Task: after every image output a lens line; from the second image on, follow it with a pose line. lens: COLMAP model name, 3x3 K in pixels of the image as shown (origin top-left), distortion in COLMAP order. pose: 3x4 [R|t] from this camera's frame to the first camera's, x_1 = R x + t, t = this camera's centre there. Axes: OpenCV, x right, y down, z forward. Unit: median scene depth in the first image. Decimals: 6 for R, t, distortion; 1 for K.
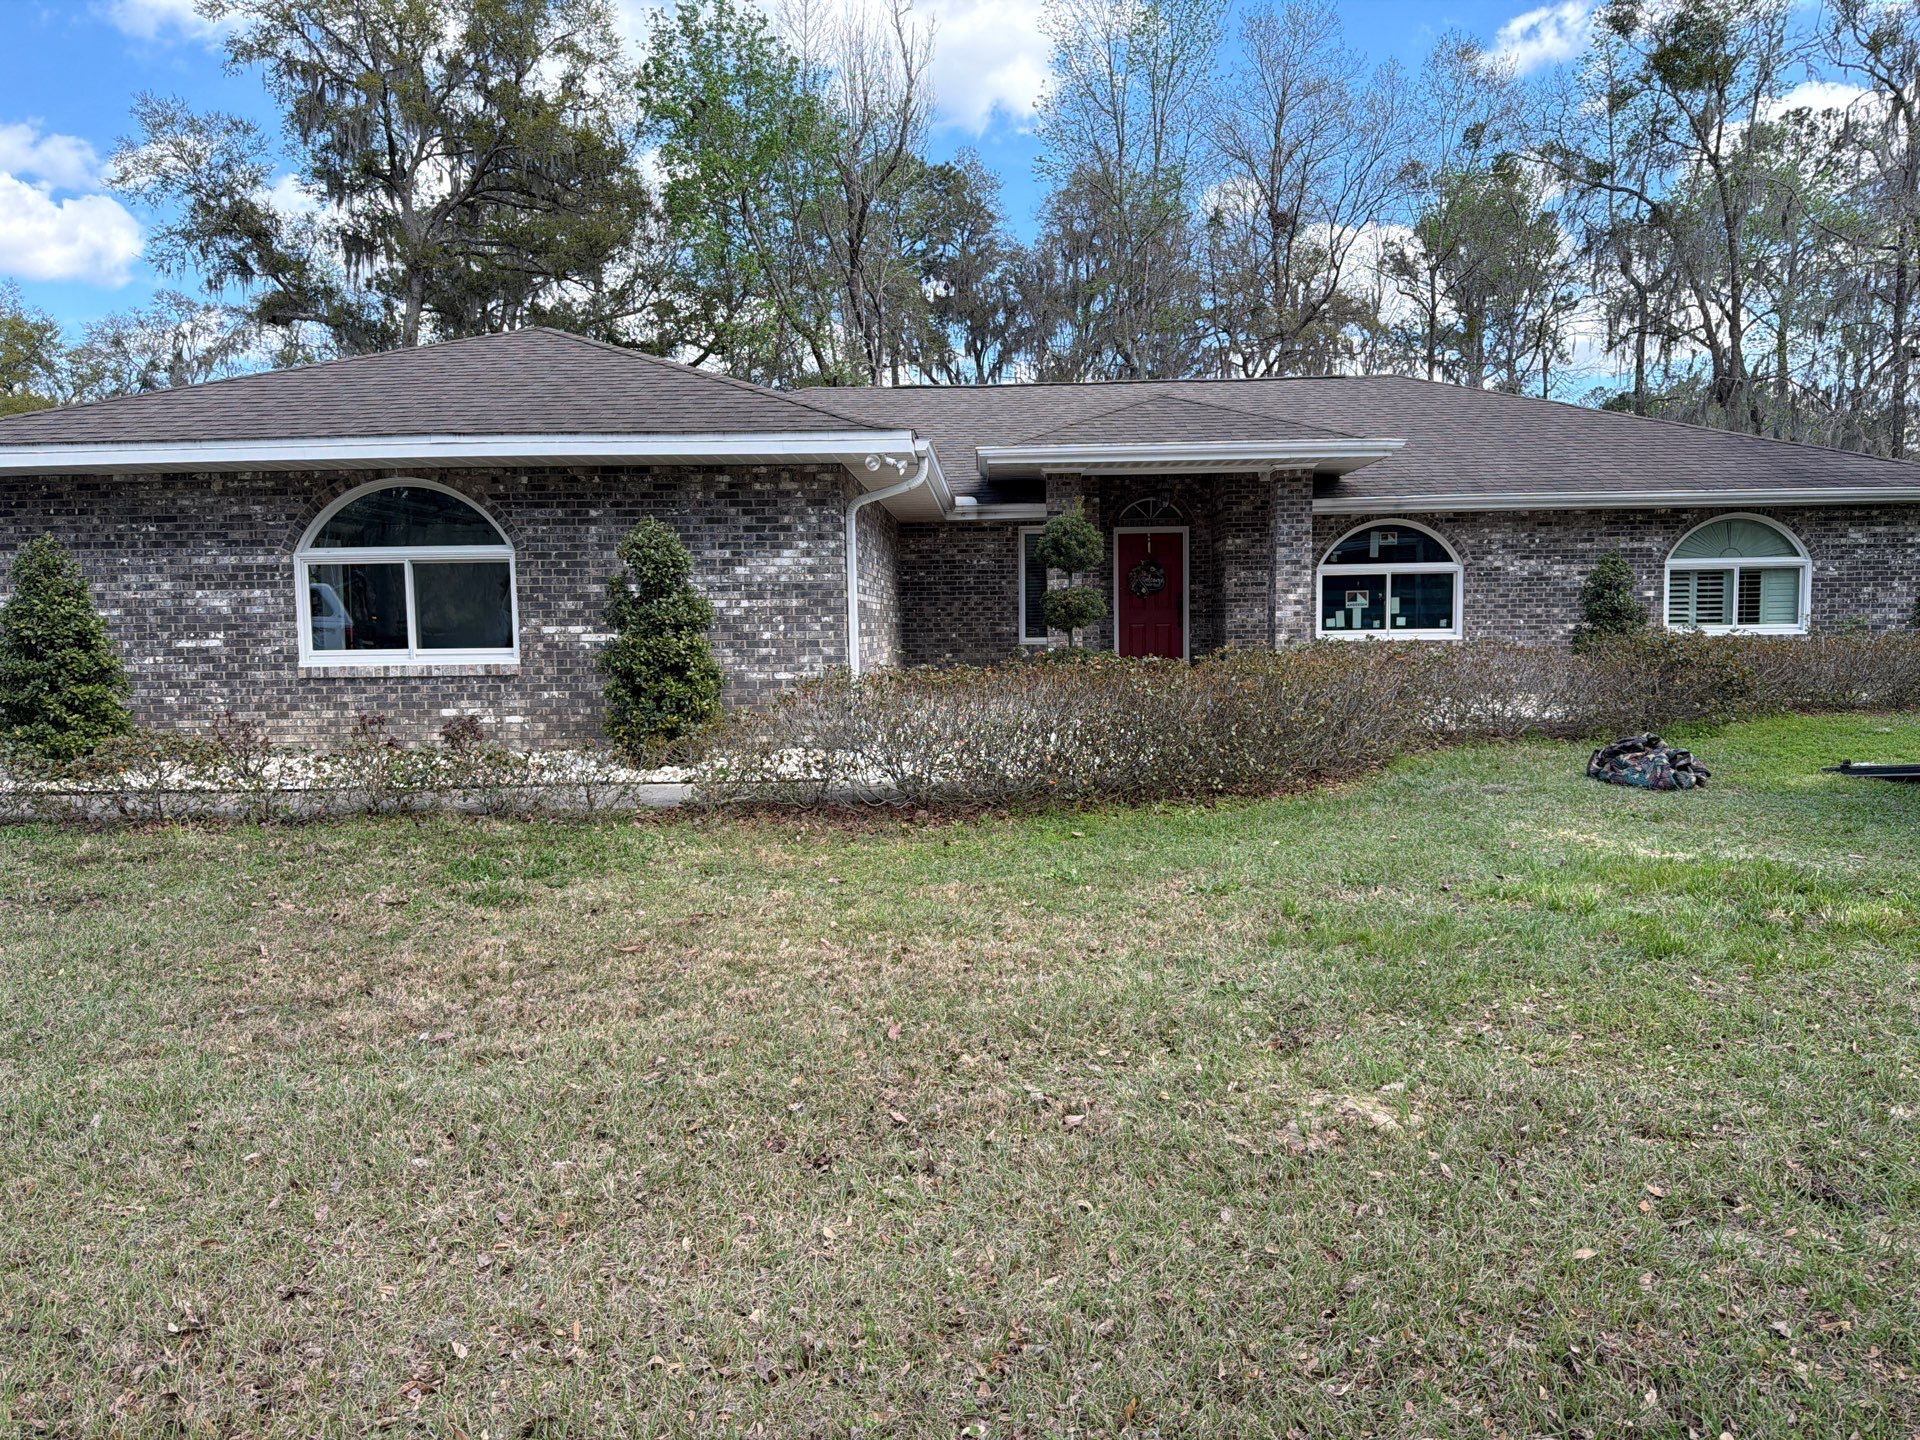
lens RADIAL K [[1368.4, 0, 970.3], [0, 1368.4, 727.2], [0, 0, 1]] dist [0.059514, -0.068652]
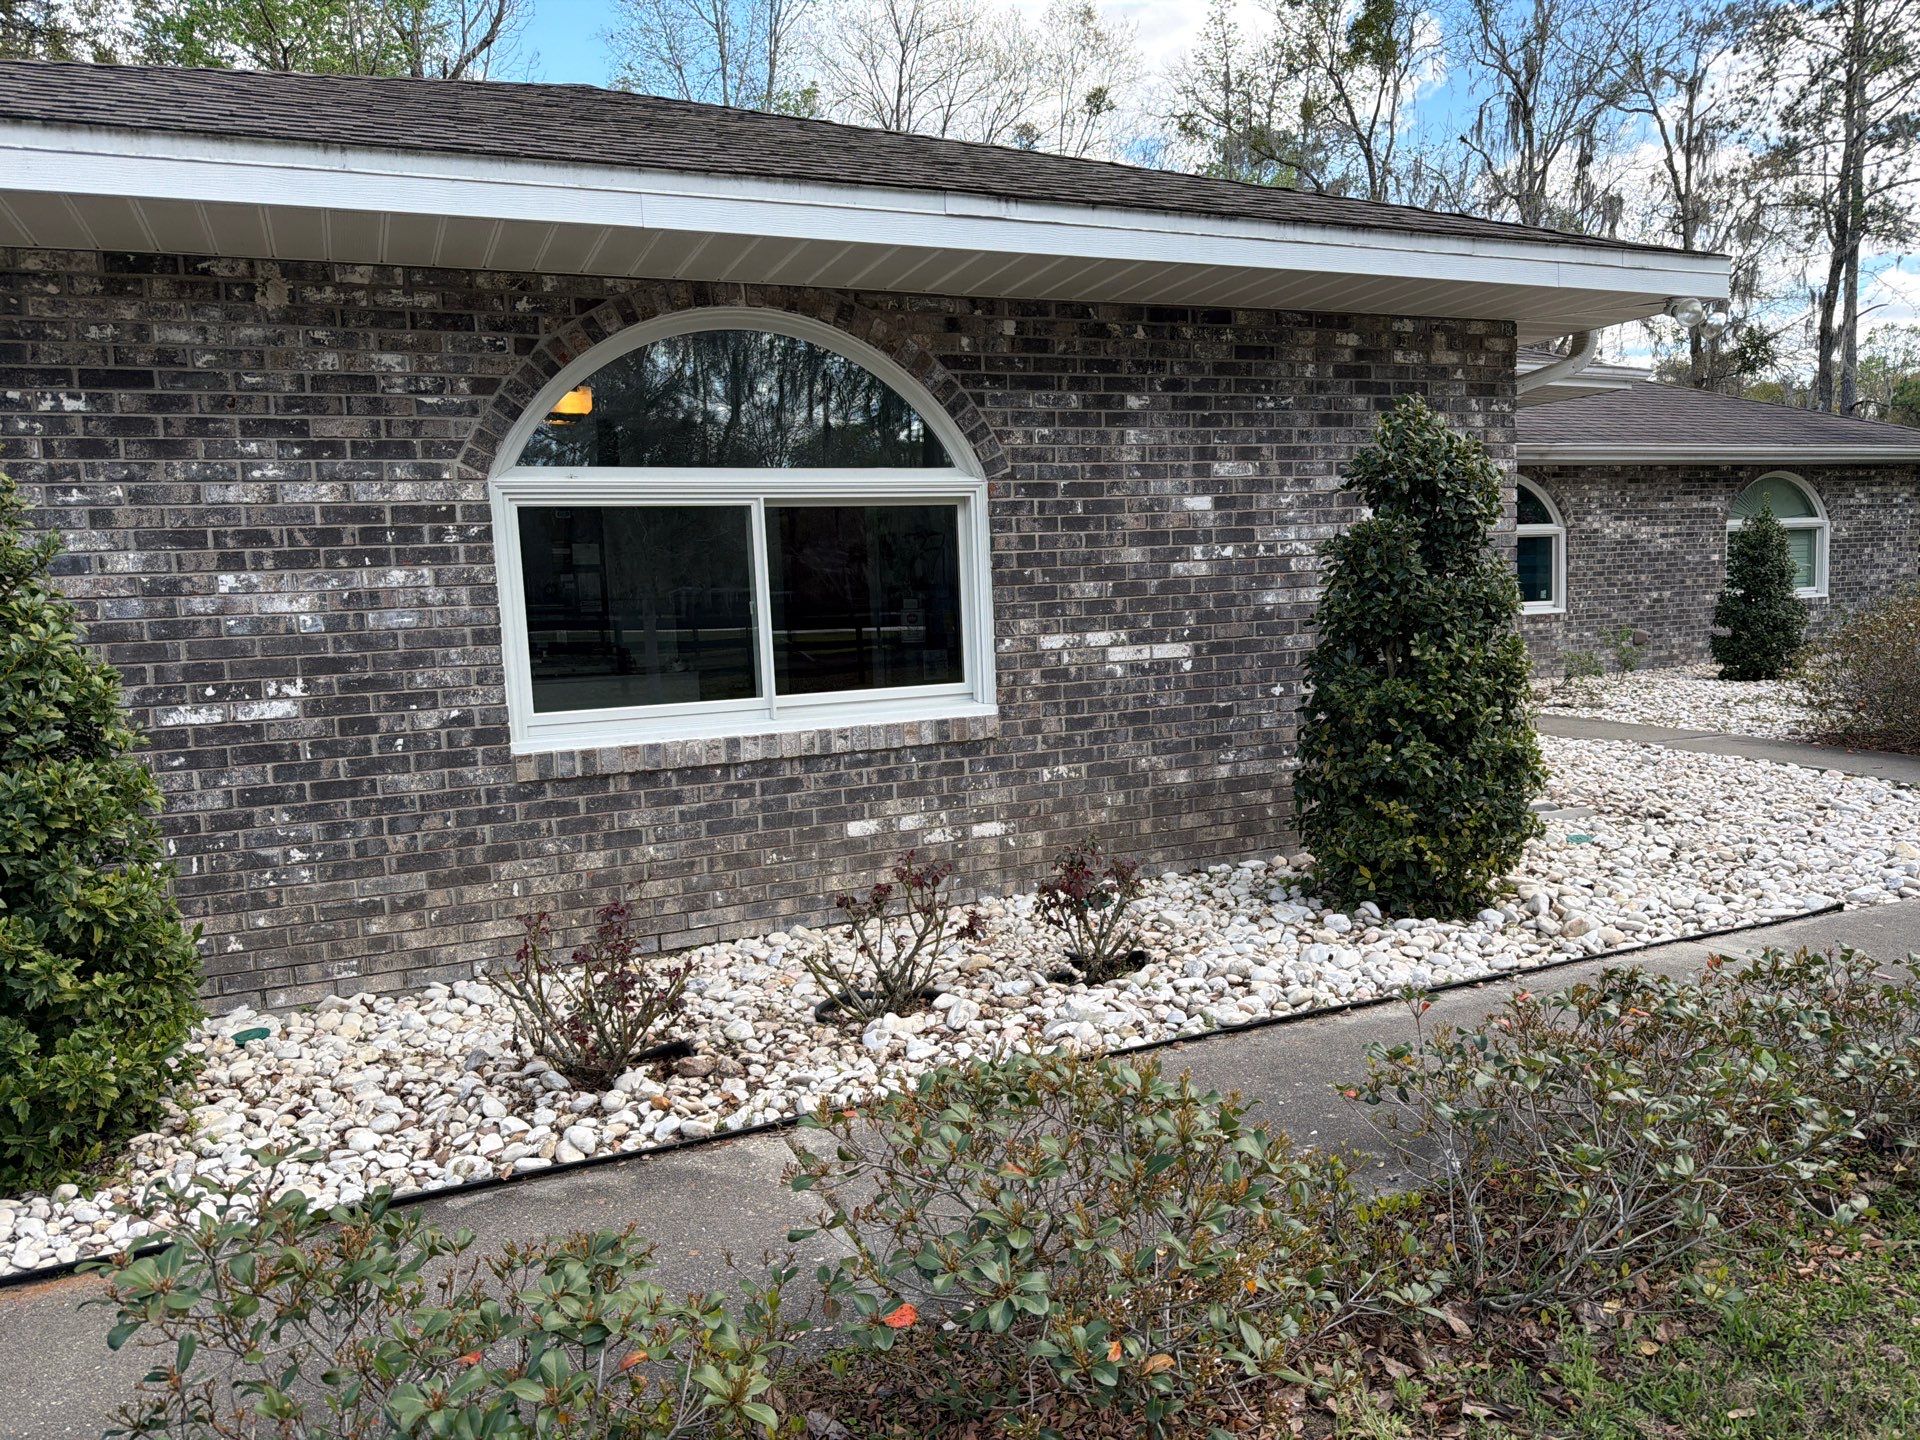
lens RADIAL K [[1346.9, 0, 963.2], [0, 1346.9, 729.8], [0, 0, 1]] dist [0.065190, -0.073640]
pose [[0.901432, -0.066510, 0.427782, -0.534373], [0.060977, 0.997784, 0.026641, -0.053424], [-0.428605, 0.002070, 0.903489, 0.573577]]
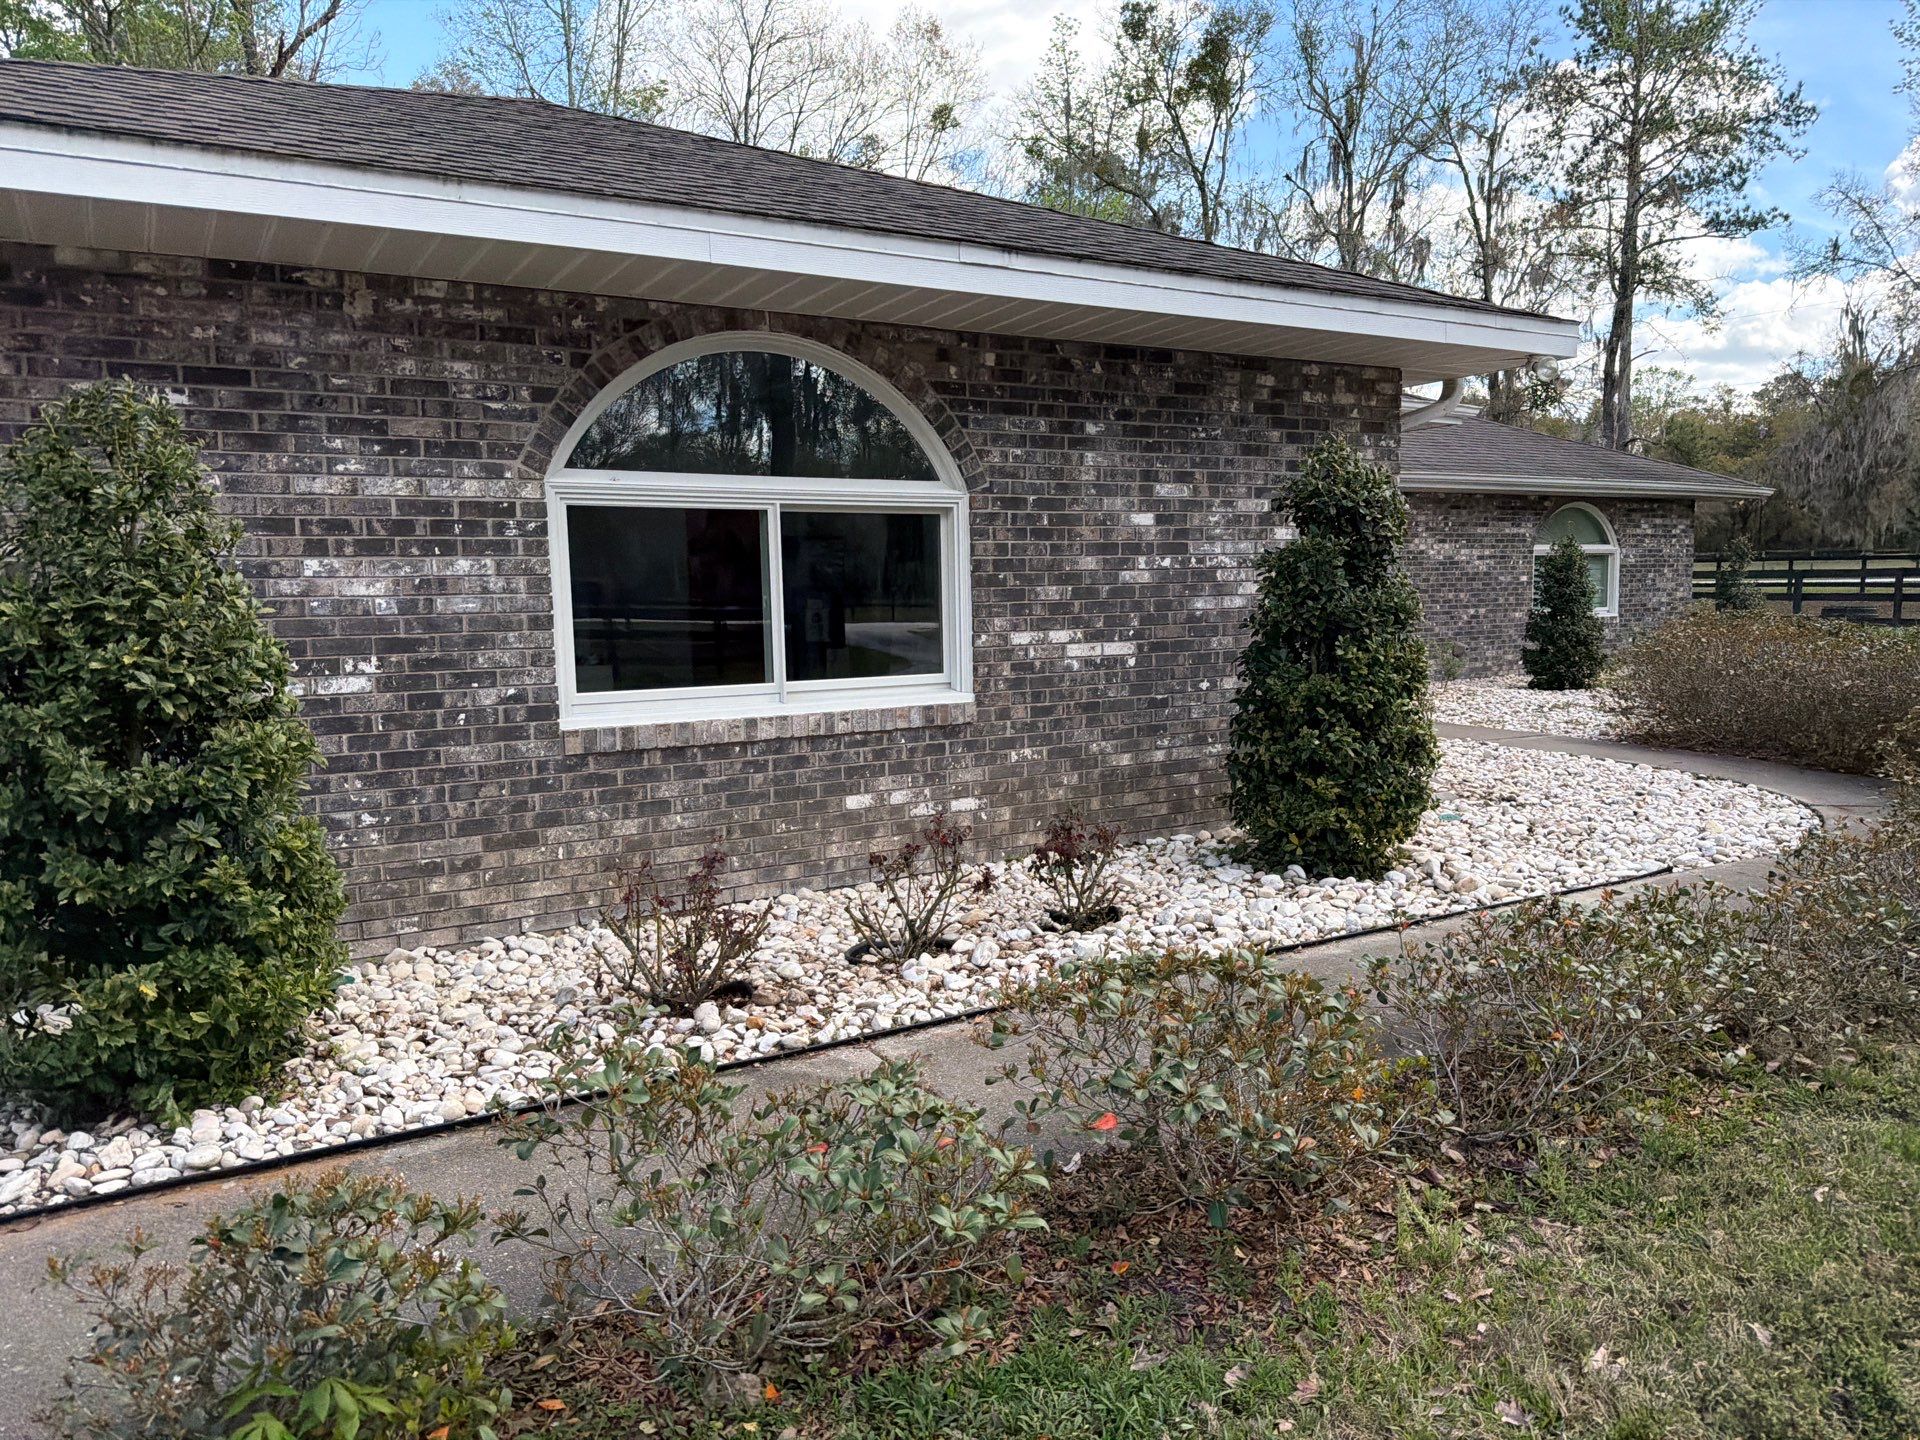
lens RADIAL K [[1348.2, 0, 951.0], [0, 1348.2, 732.3], [0, 0, 1]] dist [0.119961, -0.184860]
pose [[0.840768, -0.056847, 0.538403, -0.615463], [0.048230, 0.998383, 0.030099, -0.049991], [-0.539243, 0.000661, 0.842150, 0.551360]]
